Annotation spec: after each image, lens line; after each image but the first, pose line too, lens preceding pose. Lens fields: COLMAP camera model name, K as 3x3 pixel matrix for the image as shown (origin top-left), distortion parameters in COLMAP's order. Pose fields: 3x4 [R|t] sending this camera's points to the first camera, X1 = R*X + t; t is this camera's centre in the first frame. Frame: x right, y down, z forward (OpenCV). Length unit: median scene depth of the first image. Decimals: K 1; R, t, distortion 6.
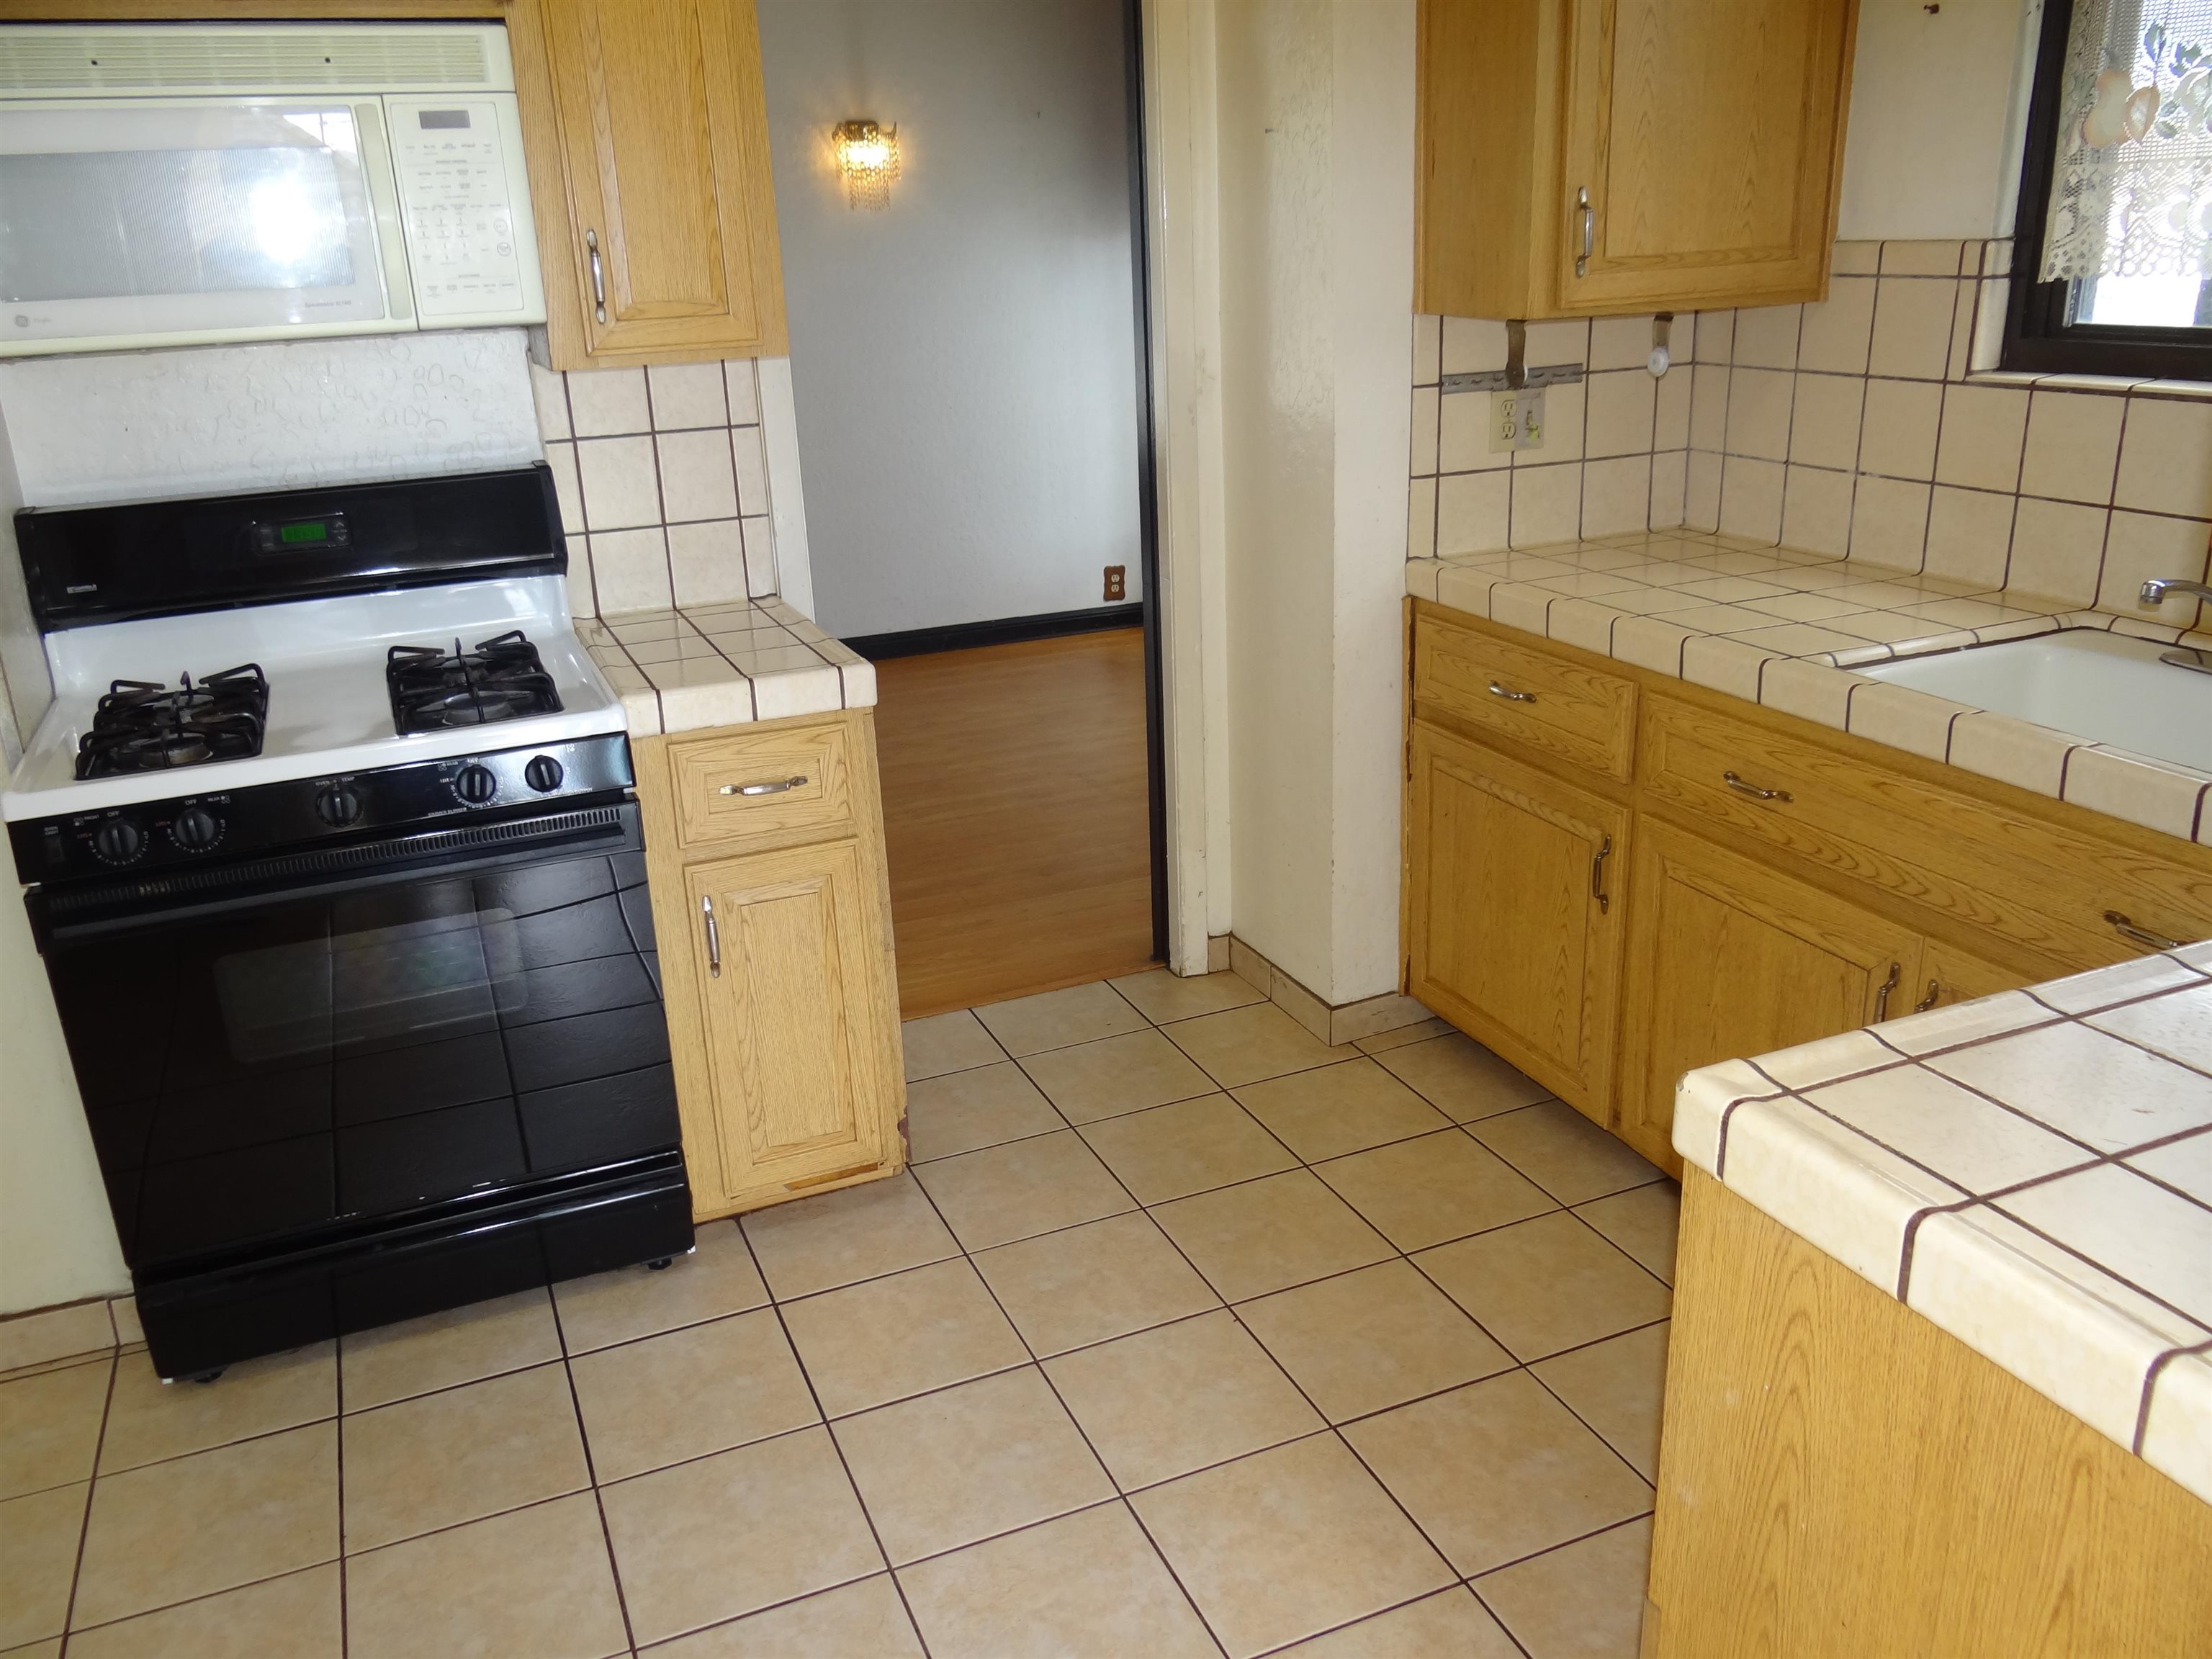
lens RADIAL K [[1745.3, 0, 1098.8], [0, 1745.3, 842.9], [0, 0, 1]] dist [-0.001965, 0.004264]
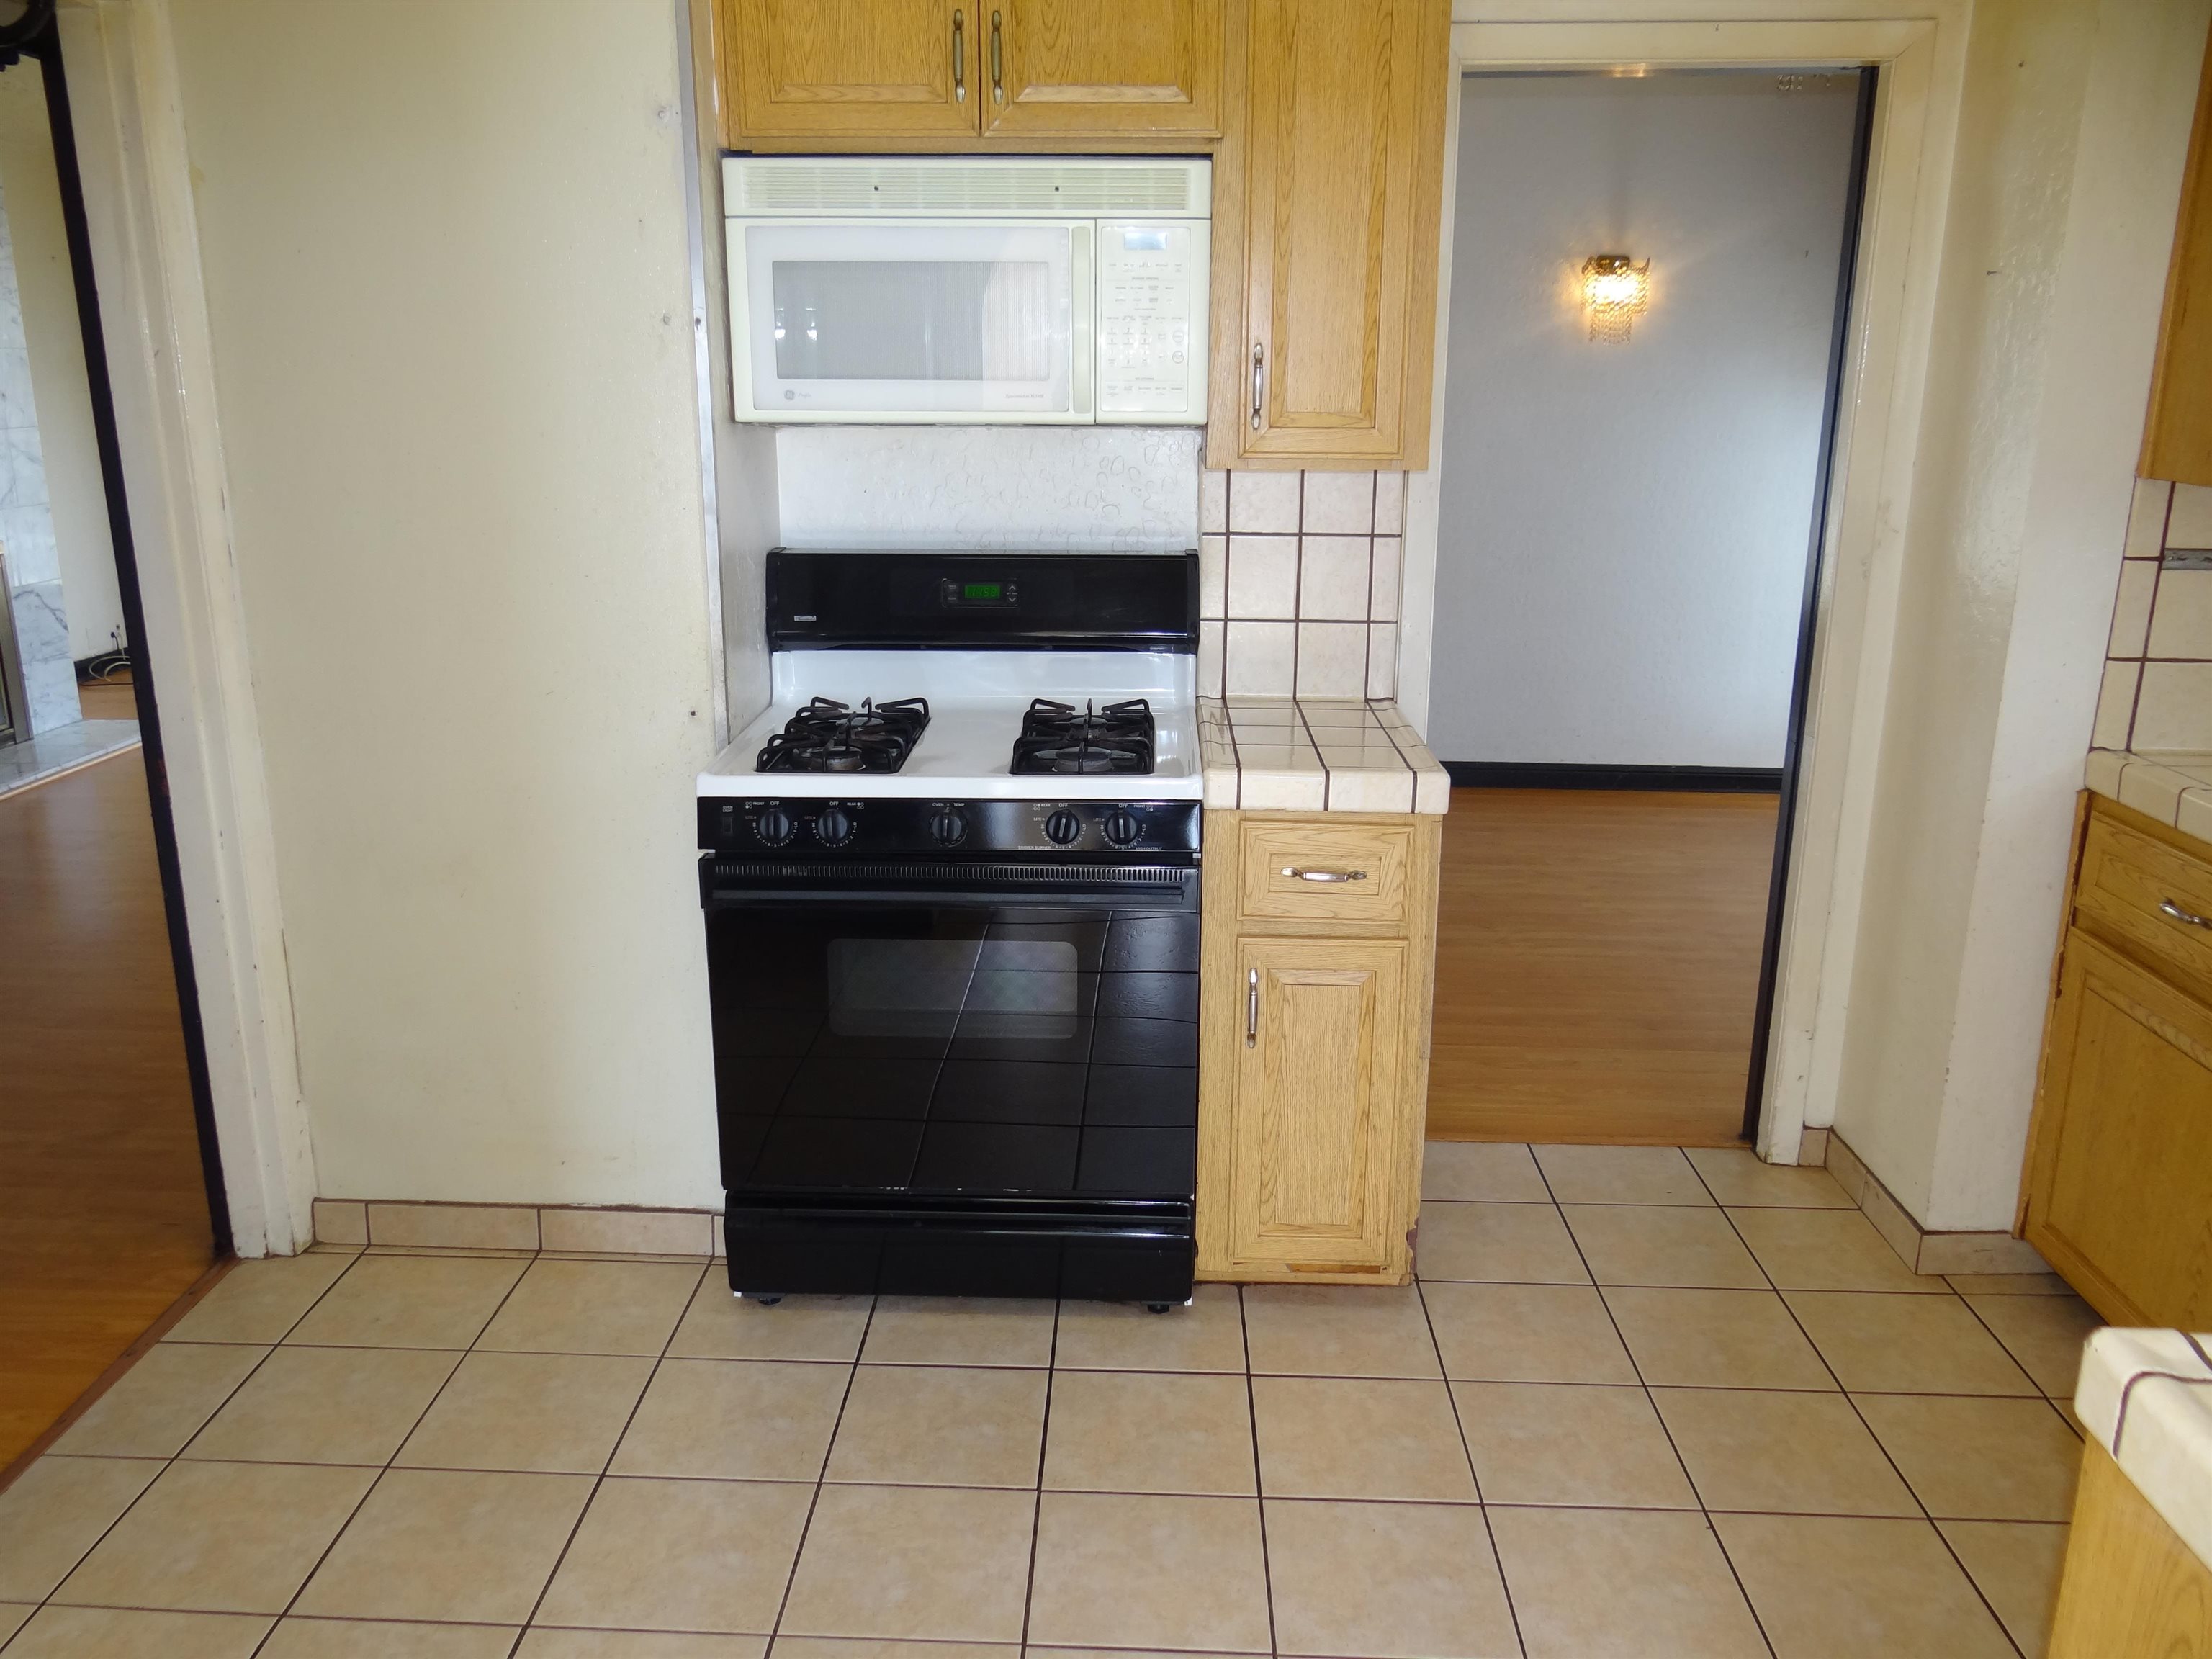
lens RADIAL K [[1745.3, 0, 1083.3], [0, 1745.3, 844.3], [0, 0, 1]] dist [-0.001965, 0.004264]
pose [[0.906175, 0.157825, -0.392348, 0.082540], [-0.183386, 0.982634, -0.028279, 0.005277], [0.381072, 0.097577, 0.919382, -0.009076]]
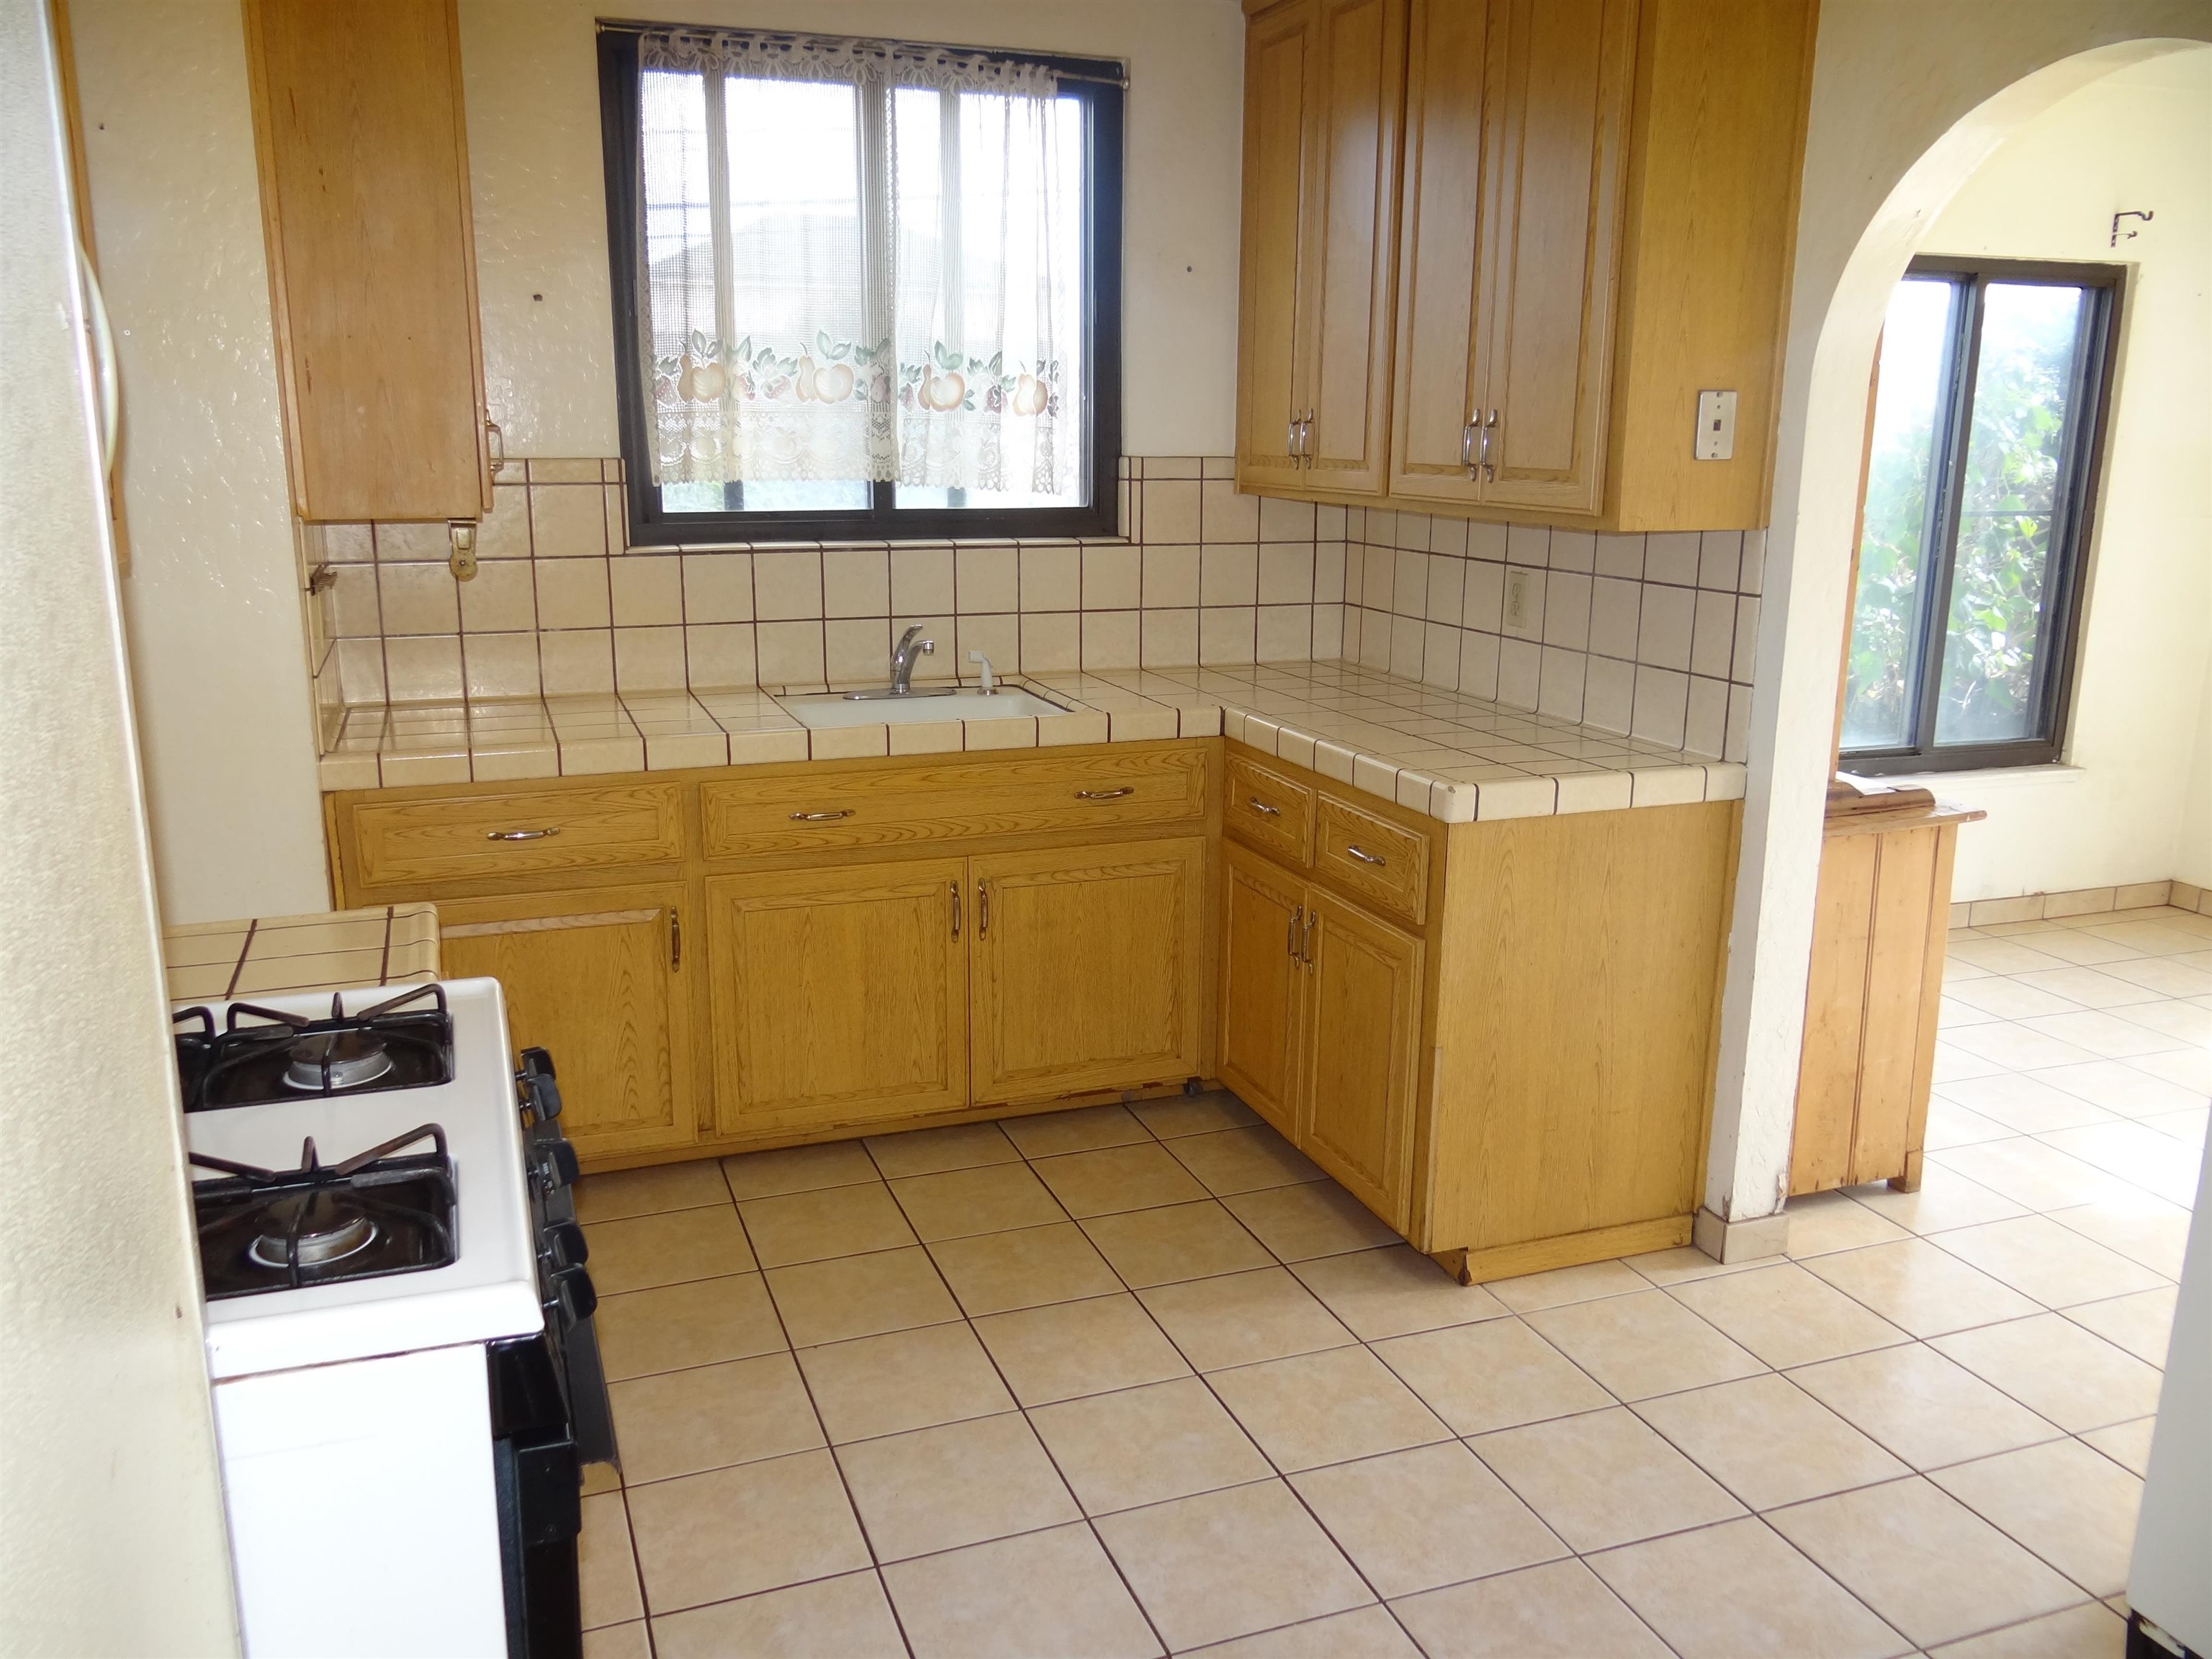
lens RADIAL K [[1745.3, 0, 1099.4], [0, 1745.3, 813.8], [0, 0, 1]] dist [-0.001965, 0.004264]
pose [[0.048741, -0.187389, 0.981076, -0.924352], [0.328513, 0.930602, 0.161427, -0.170714], [-0.943241, 0.314428, 0.106918, 0.552267]]
